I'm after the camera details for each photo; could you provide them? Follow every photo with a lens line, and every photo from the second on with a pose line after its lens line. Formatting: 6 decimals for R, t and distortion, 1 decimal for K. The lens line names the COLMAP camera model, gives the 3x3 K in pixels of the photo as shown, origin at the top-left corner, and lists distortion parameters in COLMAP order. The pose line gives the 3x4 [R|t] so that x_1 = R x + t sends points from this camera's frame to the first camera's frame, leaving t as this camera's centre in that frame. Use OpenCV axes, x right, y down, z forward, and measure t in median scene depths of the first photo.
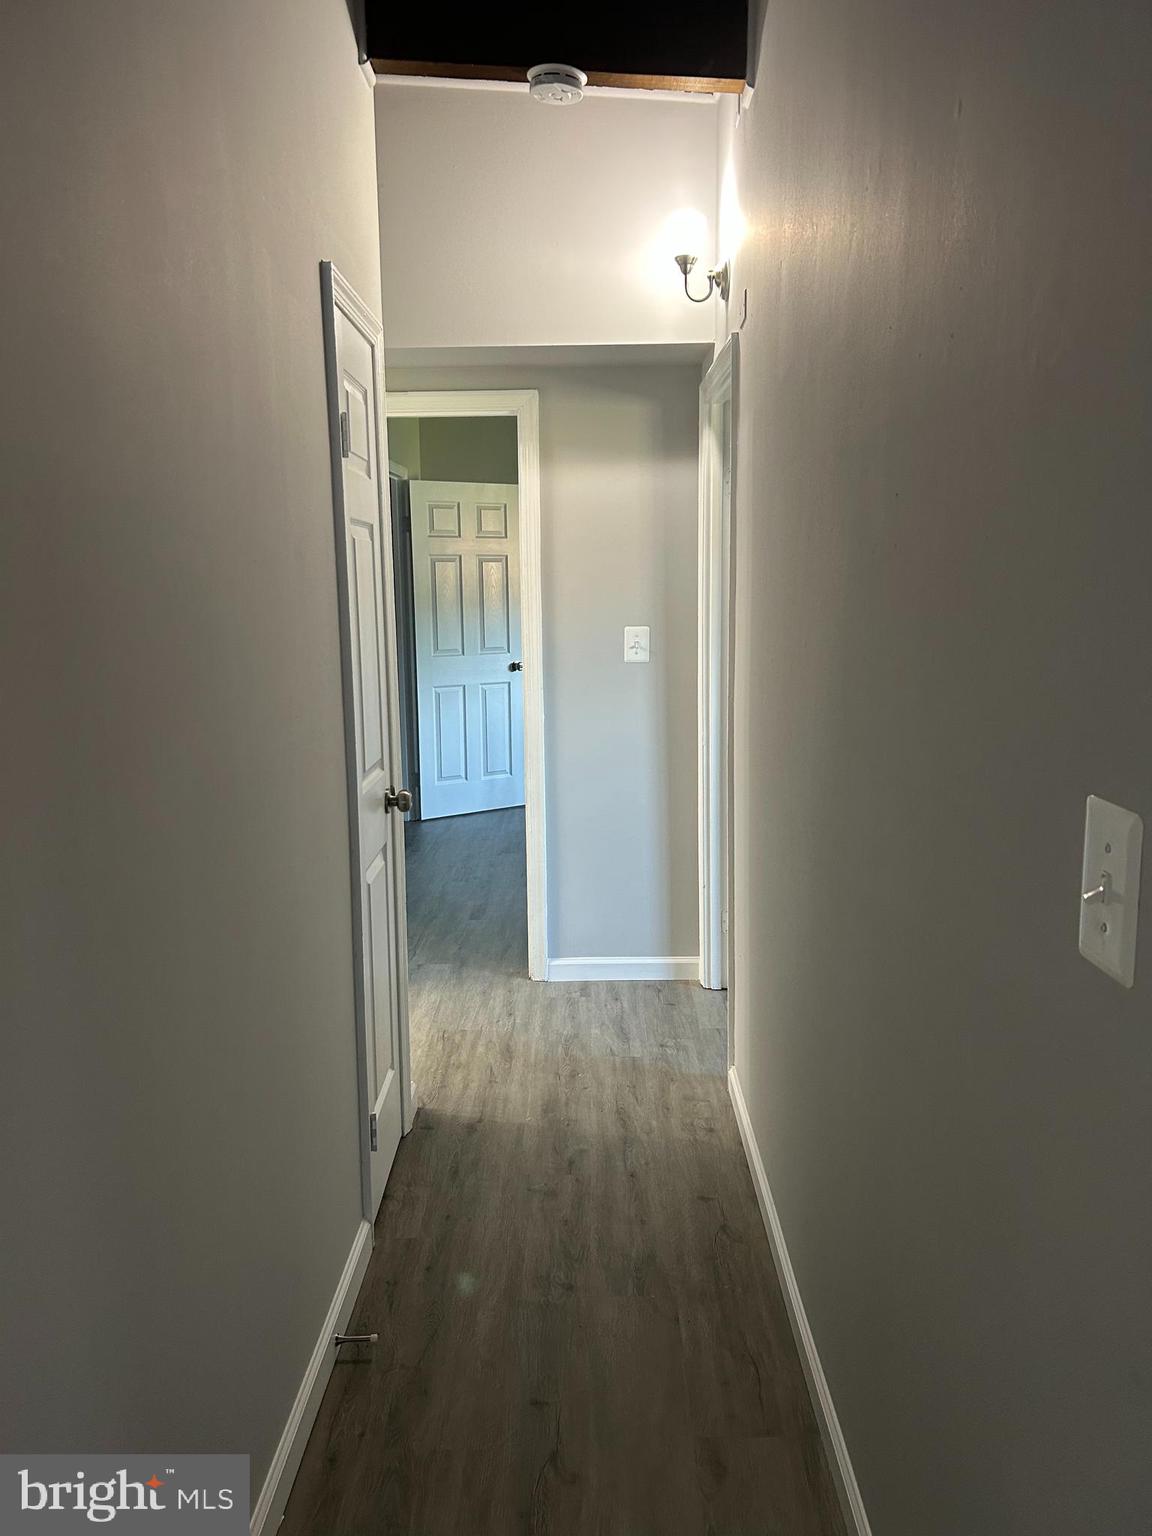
lens RADIAL K [[1169.5, 0, 575.6], [0, 1169.5, 729.6], [0, 0, 1]] dist [0.008837, 0.004346]
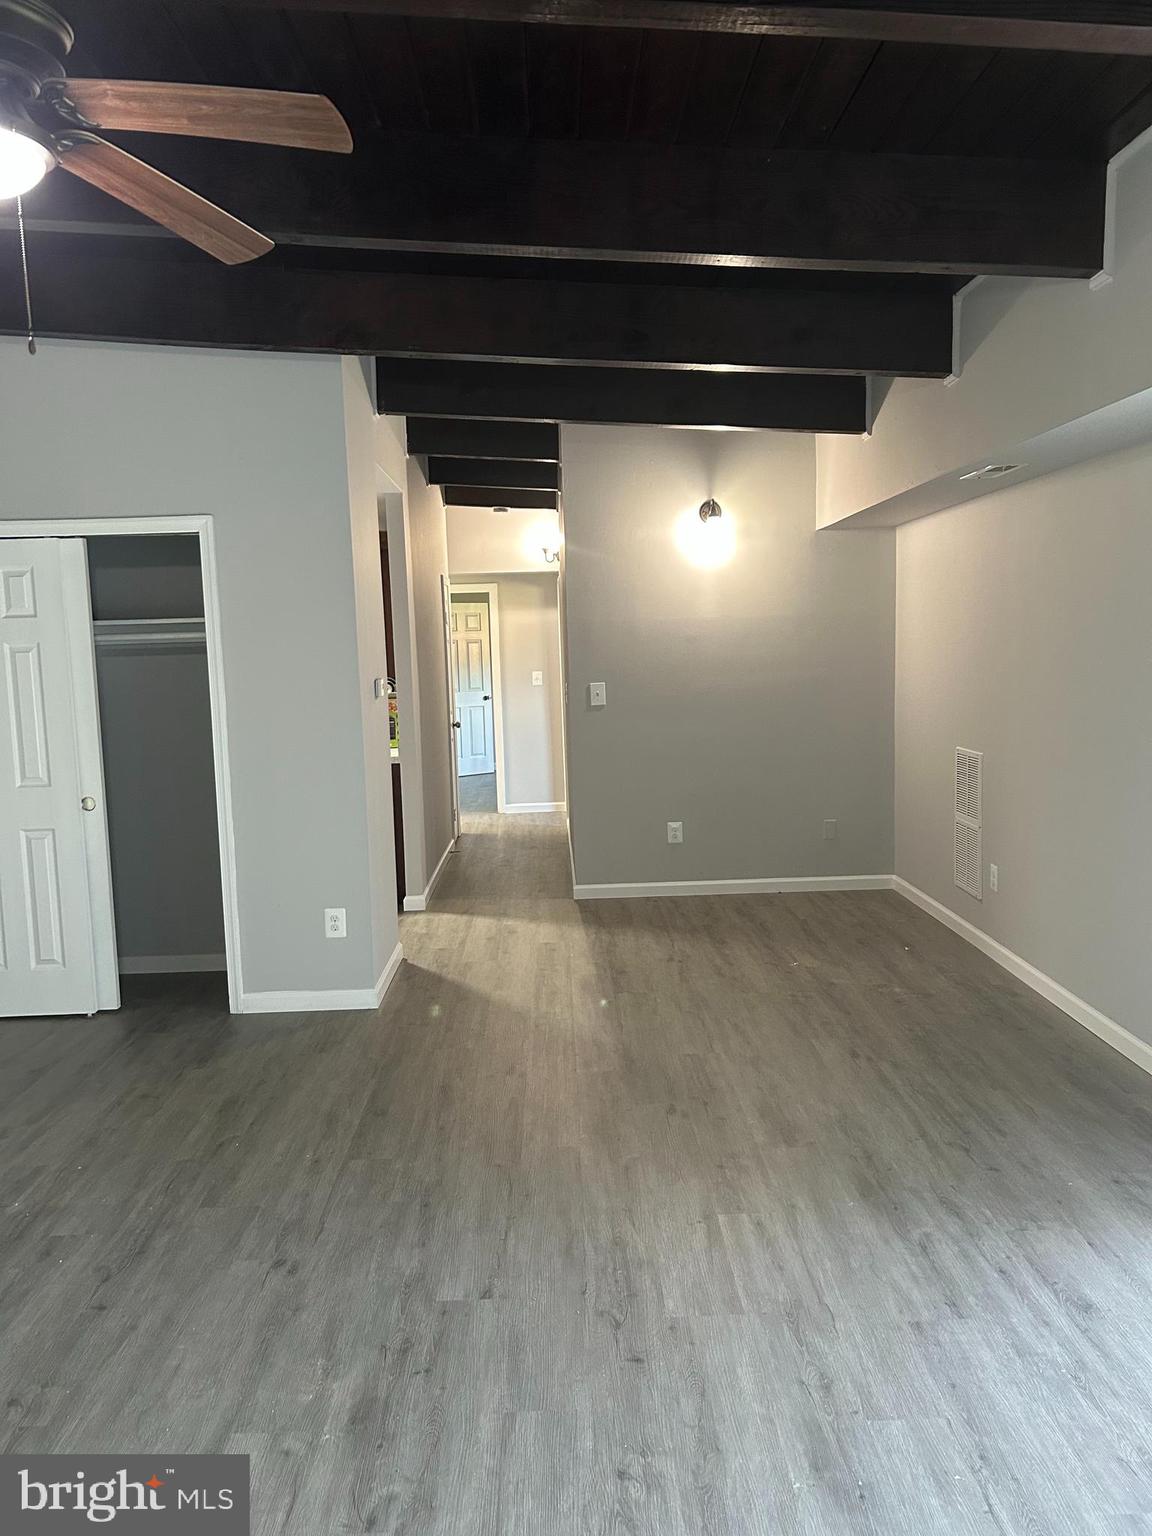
lens RADIAL K [[1169.5, 0, 575.6], [0, 1169.5, 729.6], [0, 0, 1]] dist [0.008837, 0.004346]
pose [[0.999147, -0.022441, 0.034668, 0.043069], [0.024272, 0.998281, -0.053348, 0.171747], [-0.033411, 0.054144, 0.997974, -1.499825]]
